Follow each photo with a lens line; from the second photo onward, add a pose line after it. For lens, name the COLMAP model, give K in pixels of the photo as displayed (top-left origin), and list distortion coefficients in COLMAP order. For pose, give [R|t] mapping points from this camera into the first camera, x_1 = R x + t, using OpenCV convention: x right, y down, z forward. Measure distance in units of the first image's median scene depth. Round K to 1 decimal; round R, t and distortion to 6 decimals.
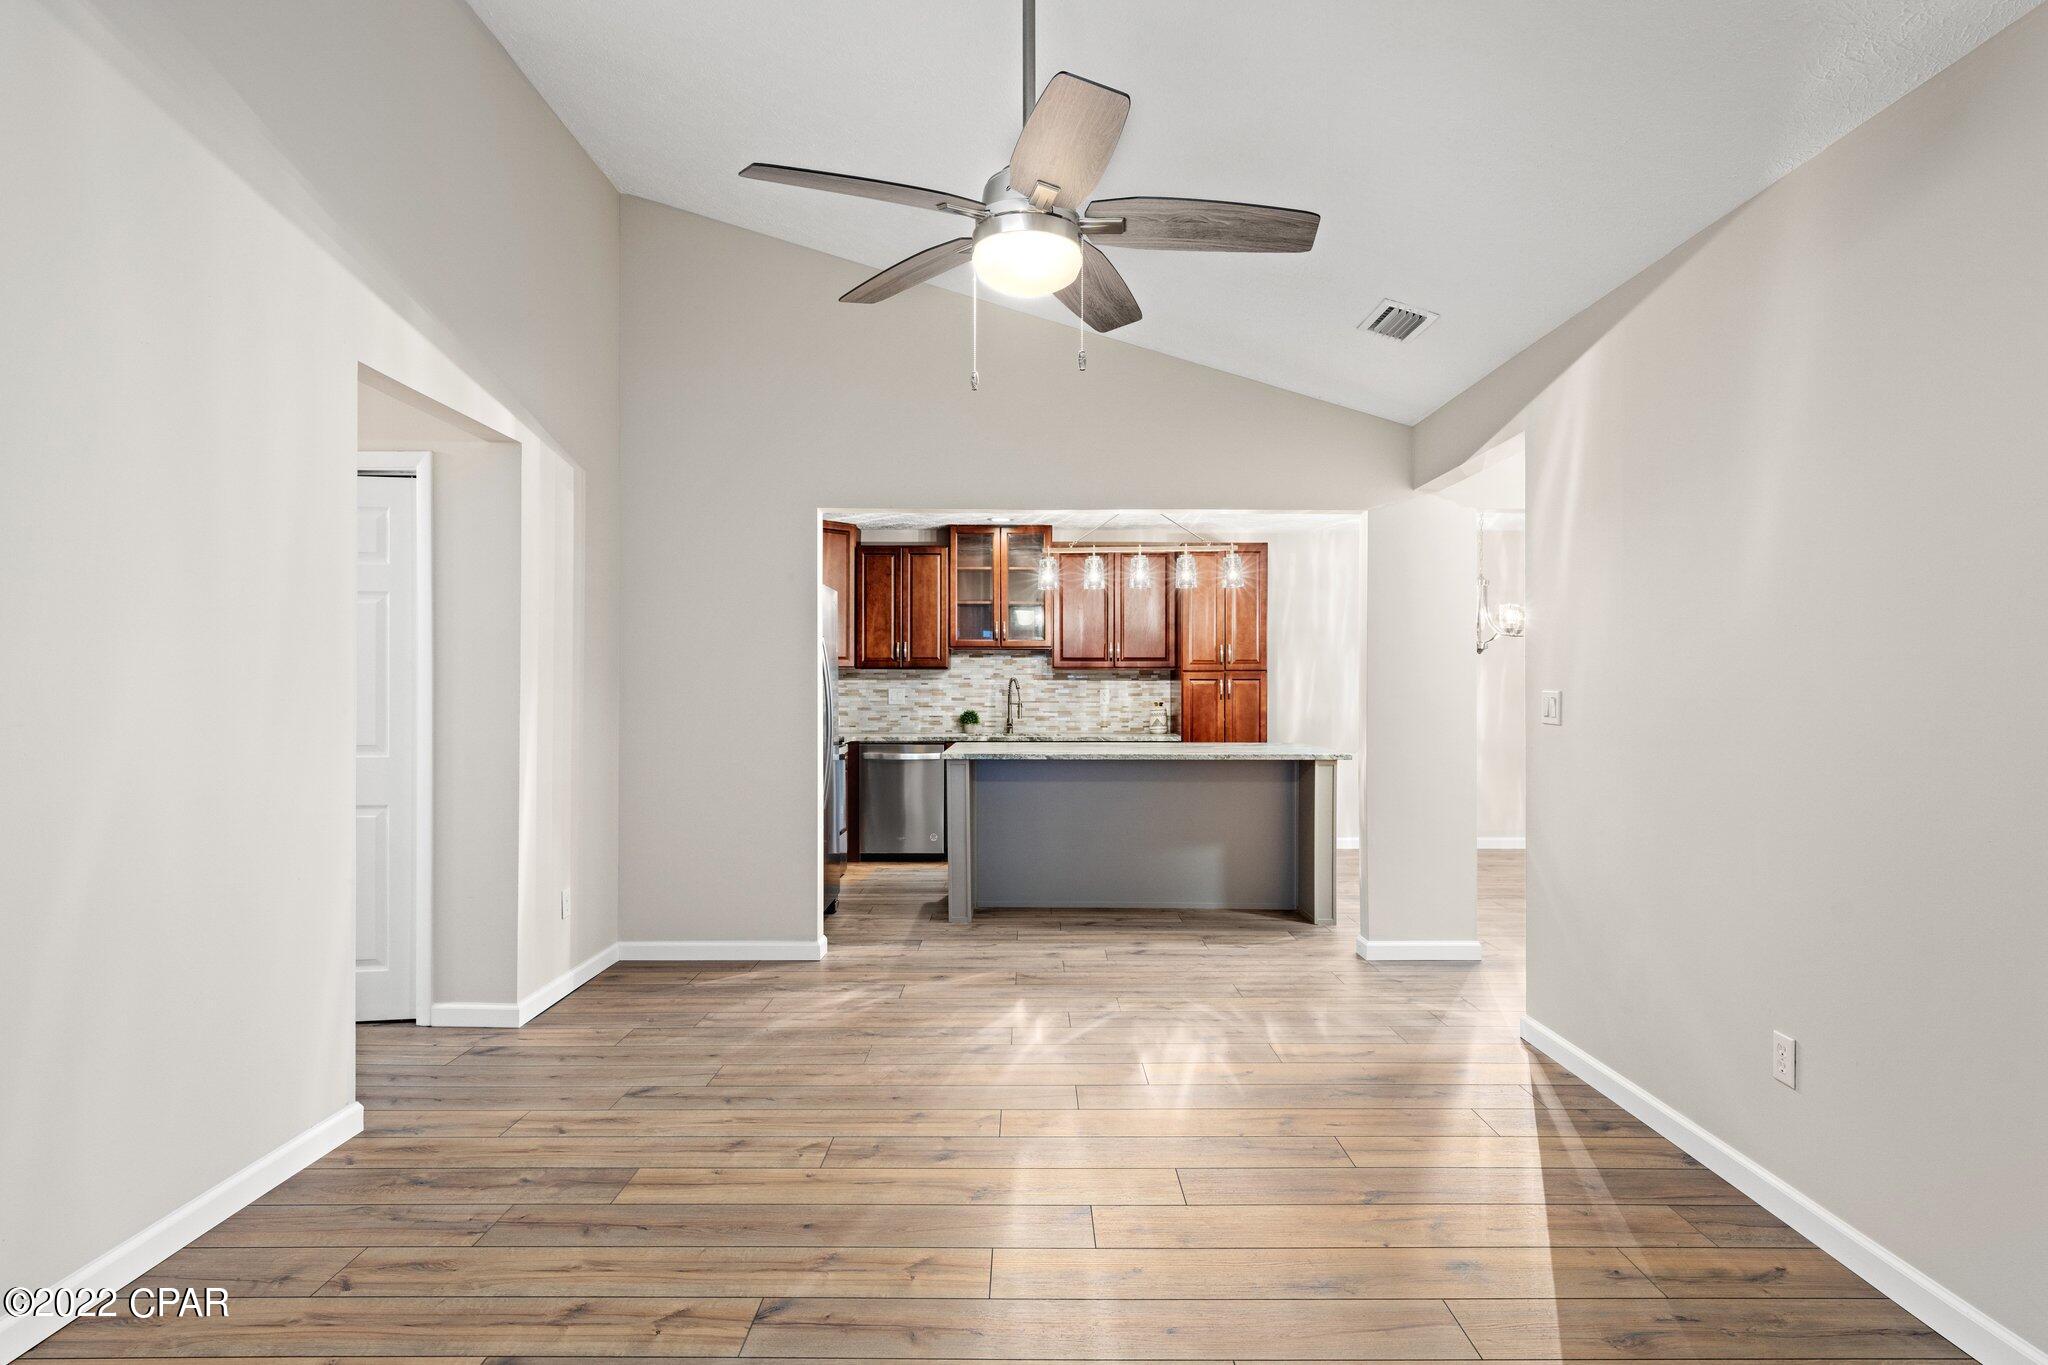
lens RADIAL K [[1054.6, 0, 1027.0], [0, 1054.6, 687.5], [0, 0, 1]] dist [-0.001273, -0.000708]
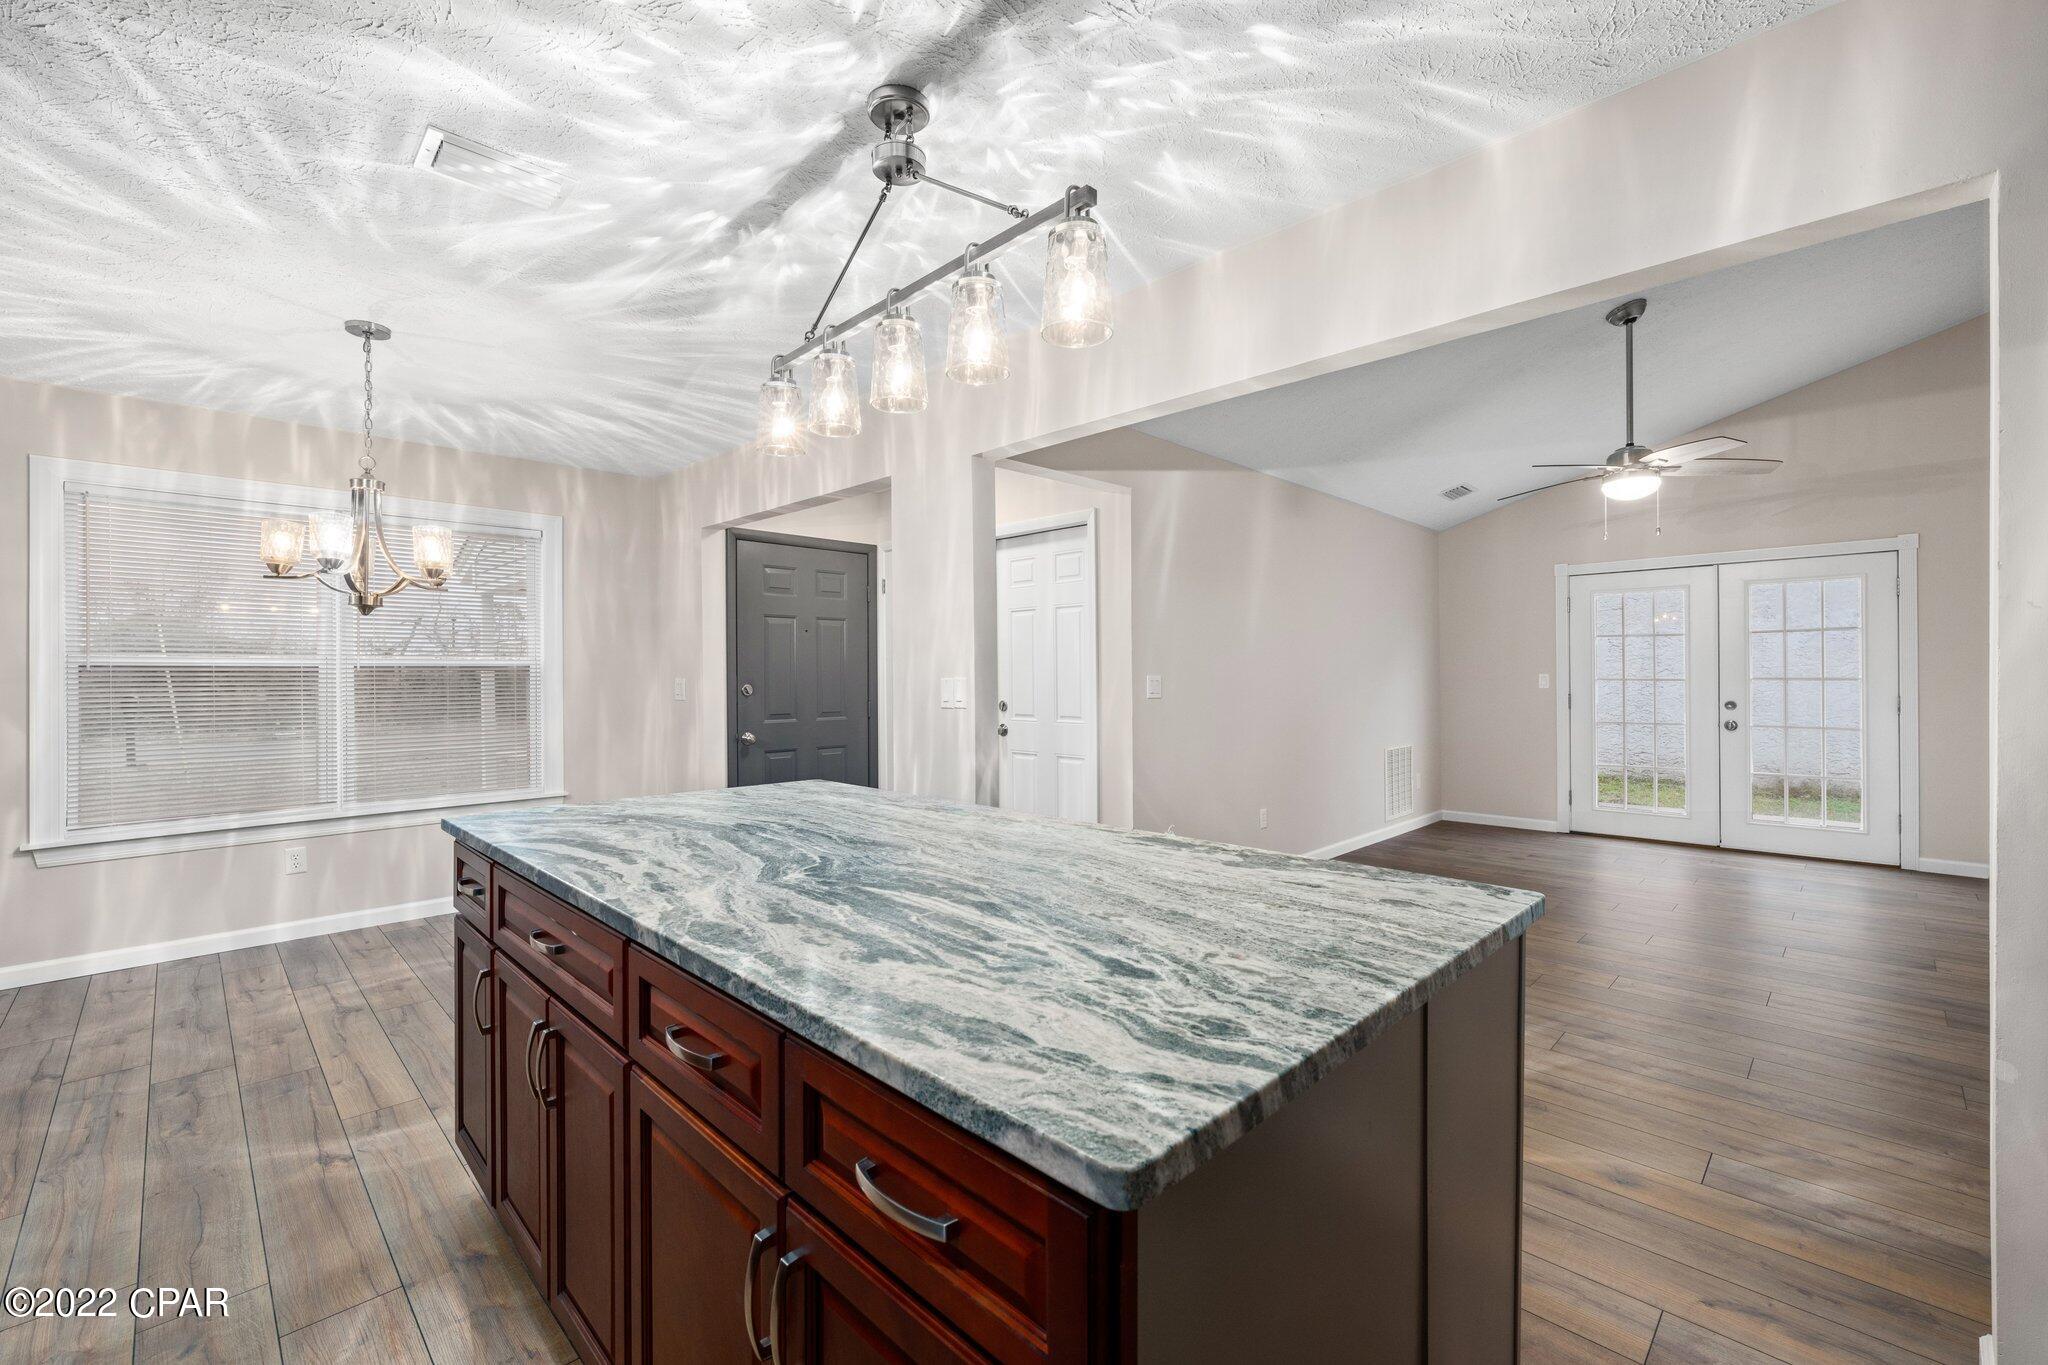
lens RADIAL K [[850.8, 0, 1031.6], [0, 850.8, 674.2], [0, 0, 1]] dist [-0.000275, 0.000112]
pose [[-0.712089, 0.001913, 0.702086, -0.263635], [0.003862, 0.999992, 0.001193, -0.001242], [-0.702078, 0.003561, -0.712091, 2.315264]]
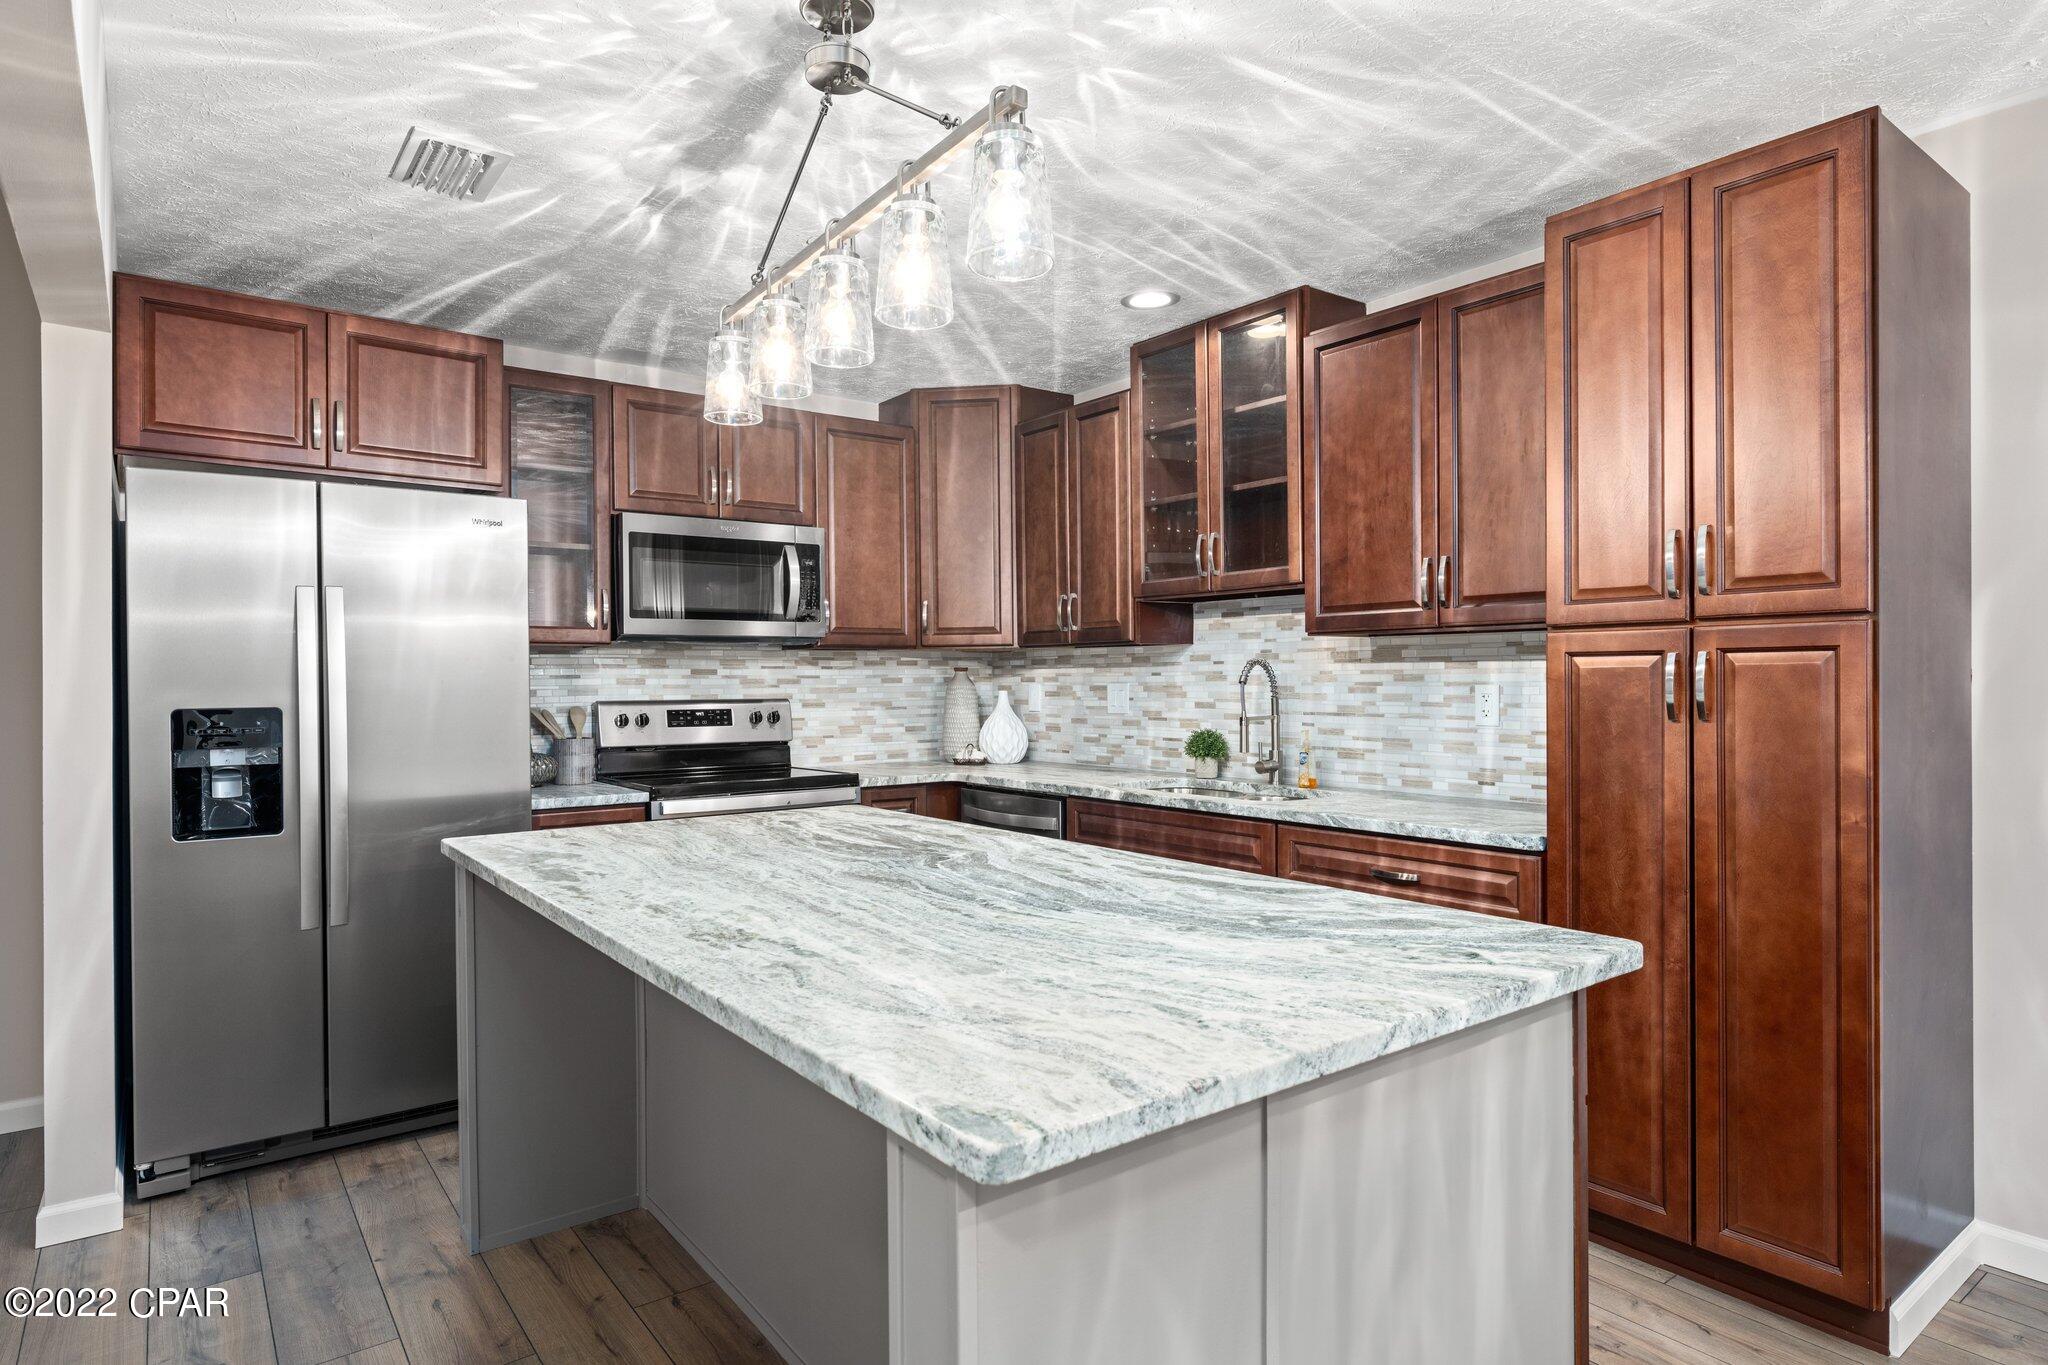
lens RADIAL K [[1116.7, 0, 1044.9], [0, 1116.7, 682.8], [0, 0, 1]] dist [0.004814, -0.000411]
pose [[0.610642, -0.001930, -0.791905, 0.782599], [0.004925, 0.999987, 0.001360, -0.000964], [0.791892, -0.004731, 0.610643, 1.665736]]
